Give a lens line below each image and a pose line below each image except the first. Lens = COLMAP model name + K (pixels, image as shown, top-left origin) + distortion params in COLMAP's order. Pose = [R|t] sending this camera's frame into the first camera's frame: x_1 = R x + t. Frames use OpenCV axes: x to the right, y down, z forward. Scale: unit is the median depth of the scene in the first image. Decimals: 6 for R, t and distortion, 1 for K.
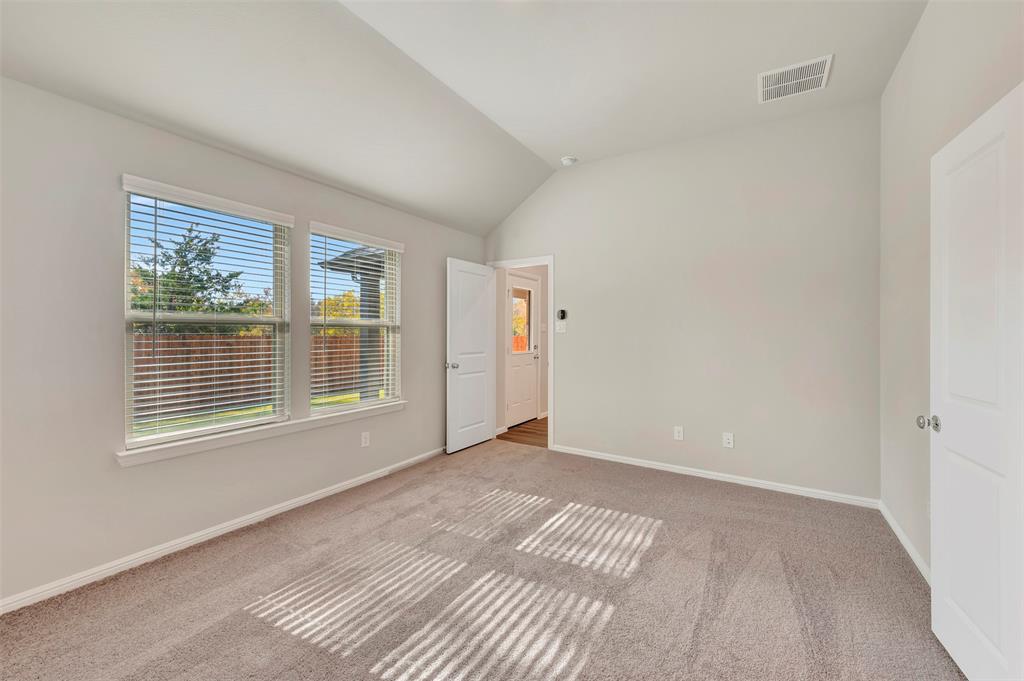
lens RADIAL K [[407.5, 0, 519.1], [0, 407.5, 338.4], [0, 0, 1]] dist [0.002805, -0.000750]
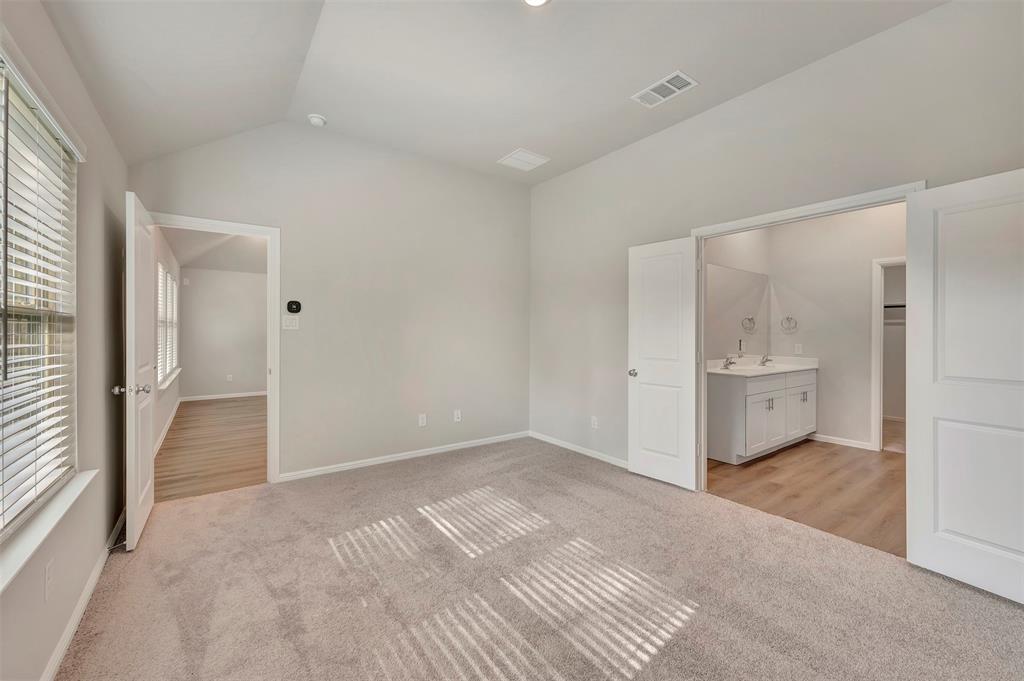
lens RADIAL K [[407.5, 0, 514.7], [0, 407.5, 336.7], [0, 0, 1]] dist [0.002805, -0.000750]
pose [[0.379954, -0.018958, 0.924811, -0.680631], [0.009888, 0.999816, 0.016433, -0.012857], [-0.924953, 0.002901, 0.380071, 0.440244]]
